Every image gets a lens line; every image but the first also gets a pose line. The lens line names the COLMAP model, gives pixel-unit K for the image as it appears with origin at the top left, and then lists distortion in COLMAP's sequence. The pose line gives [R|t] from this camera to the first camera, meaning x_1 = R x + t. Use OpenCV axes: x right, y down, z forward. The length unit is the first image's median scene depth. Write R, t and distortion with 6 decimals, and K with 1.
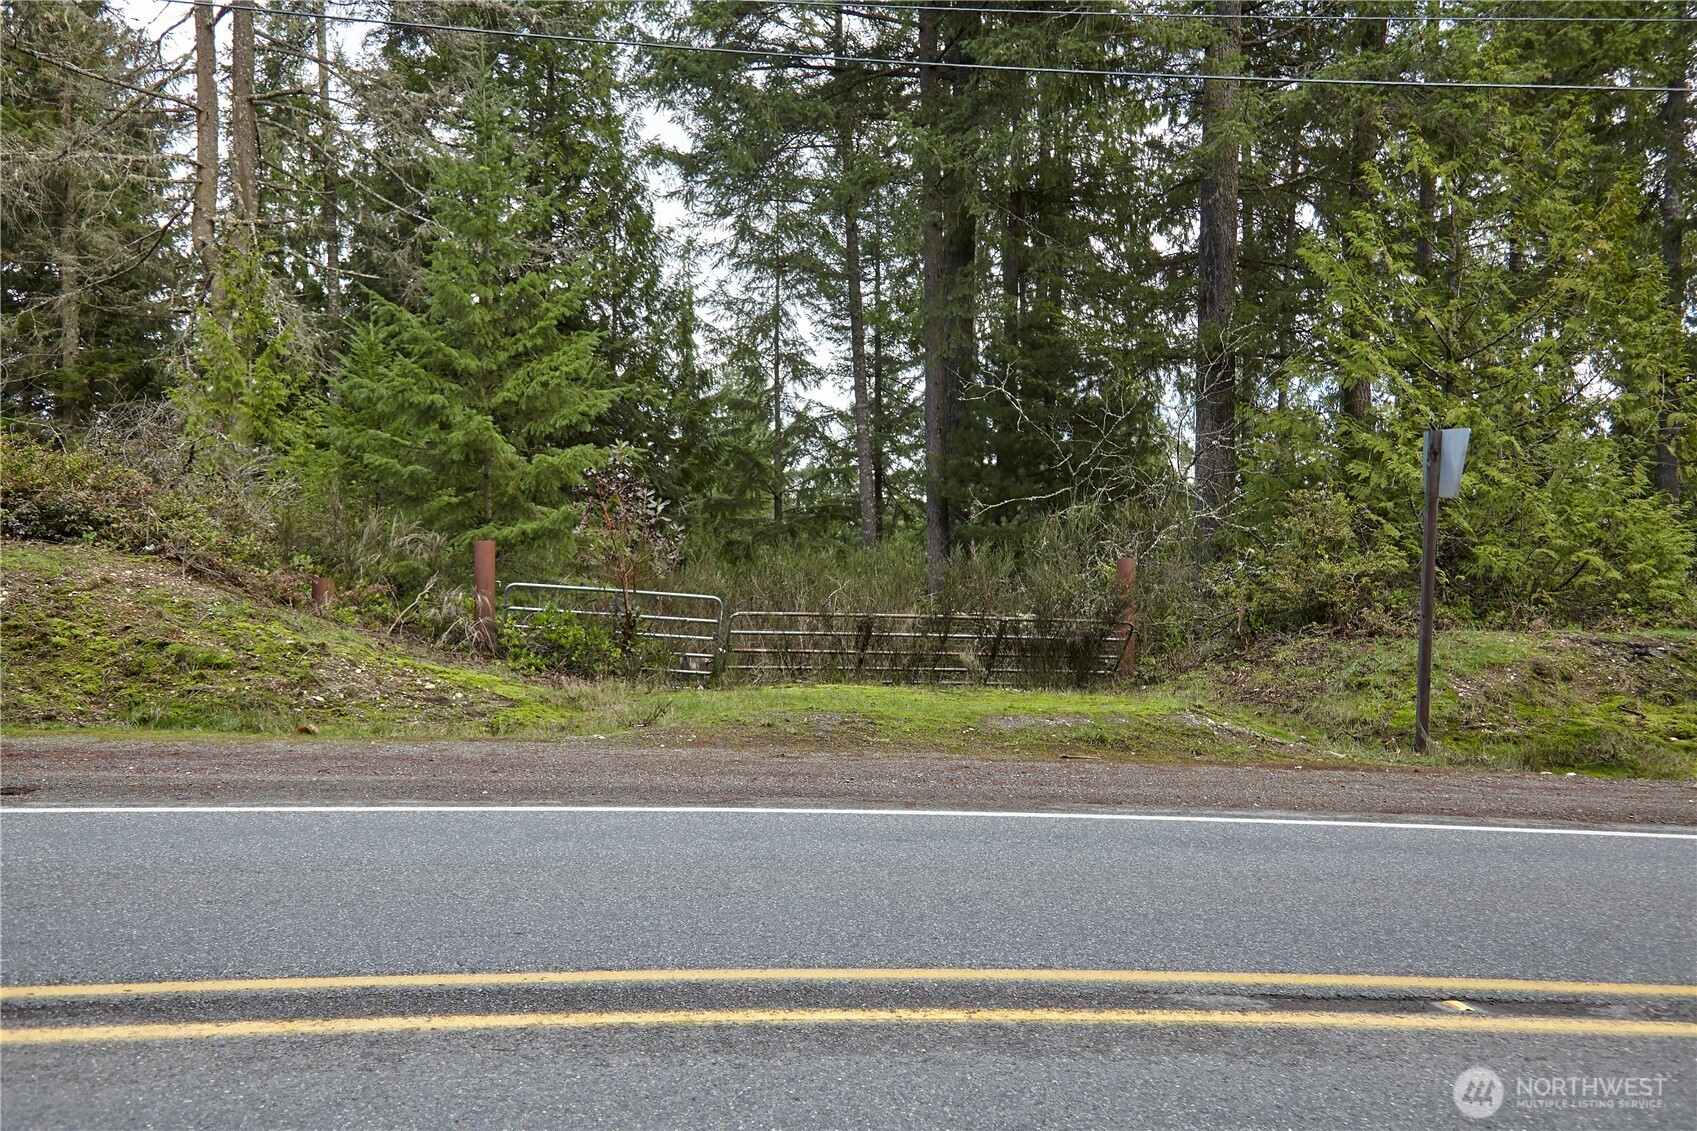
lens RADIAL K [[1369.3, 0, 848.3], [0, 1369.3, 564.3], [0, 0, 1]] dist [0.000472, 0.000128]
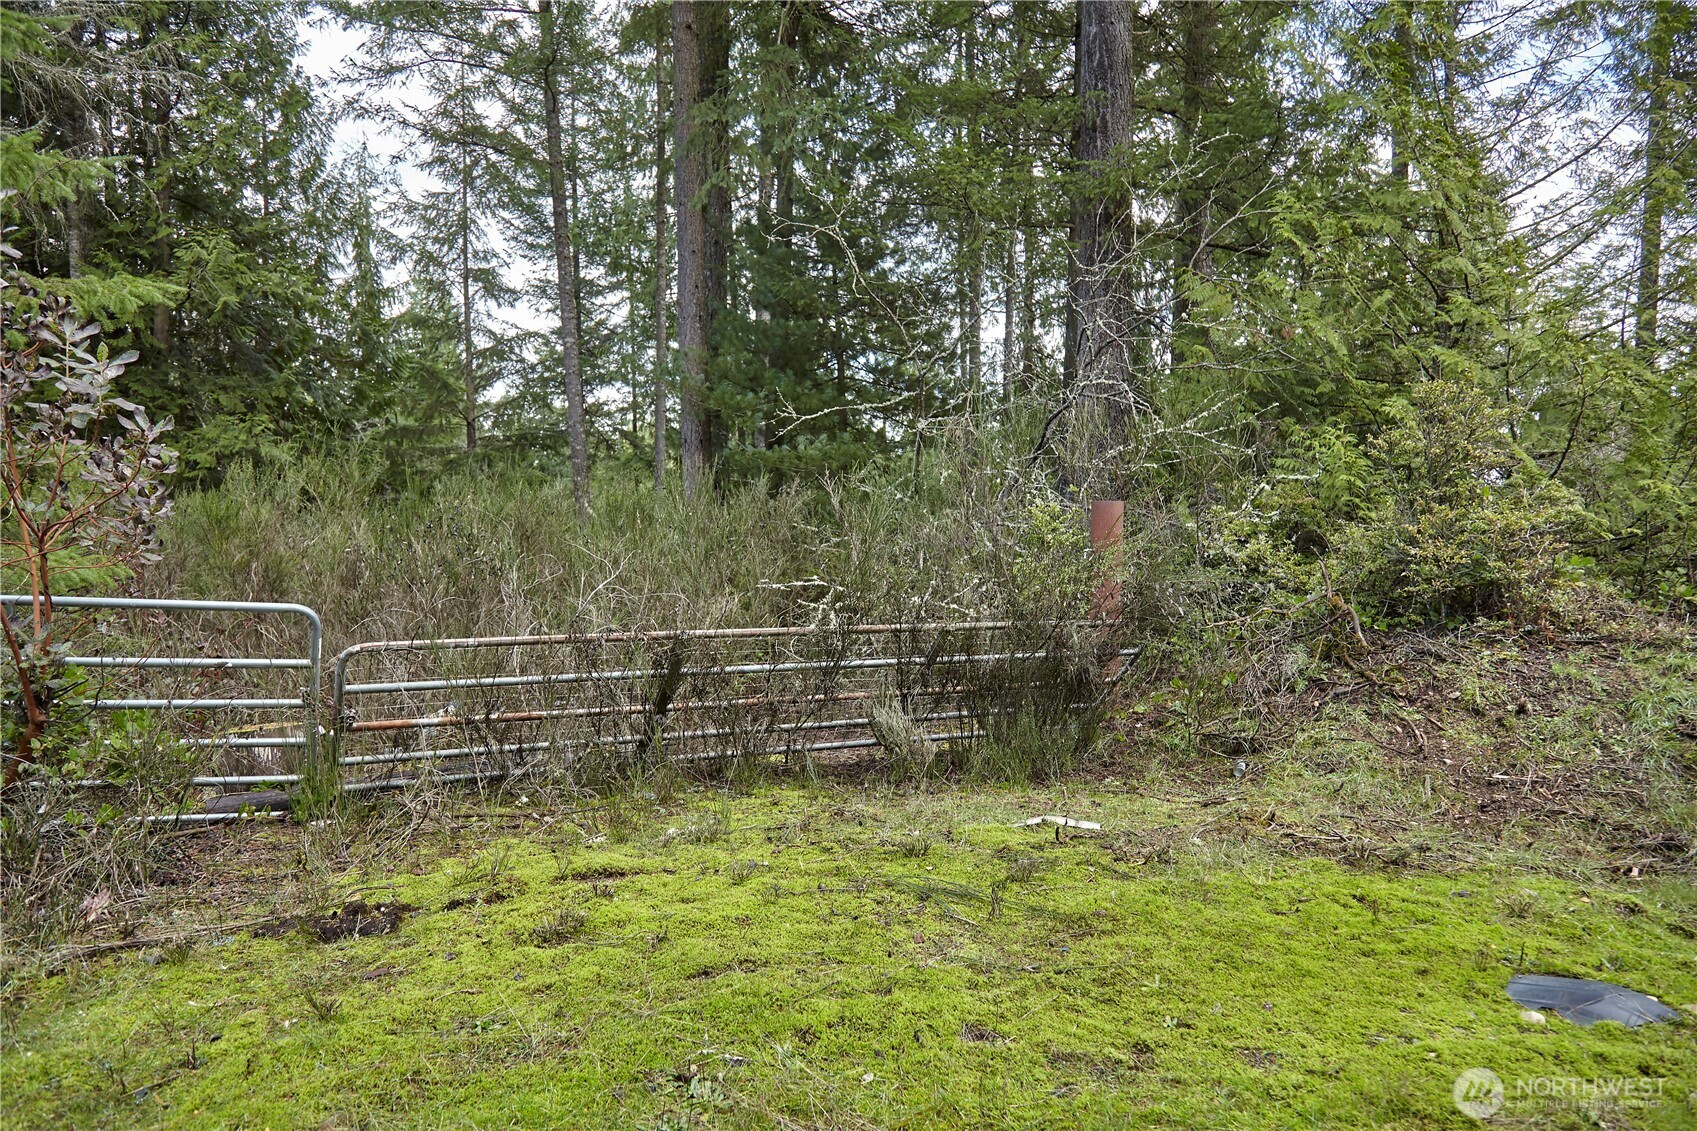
lens RADIAL K [[1167.7, 0, 849.6], [0, 1167.7, 566.2], [0, 0, 1]] dist [-0.003236, -0.002470]
pose [[0.966460, -0.020210, 0.256021, -0.007196], [0.003690, 0.997889, 0.064843, -0.002500], [-0.256791, -0.061723, 0.964494, 0.154557]]
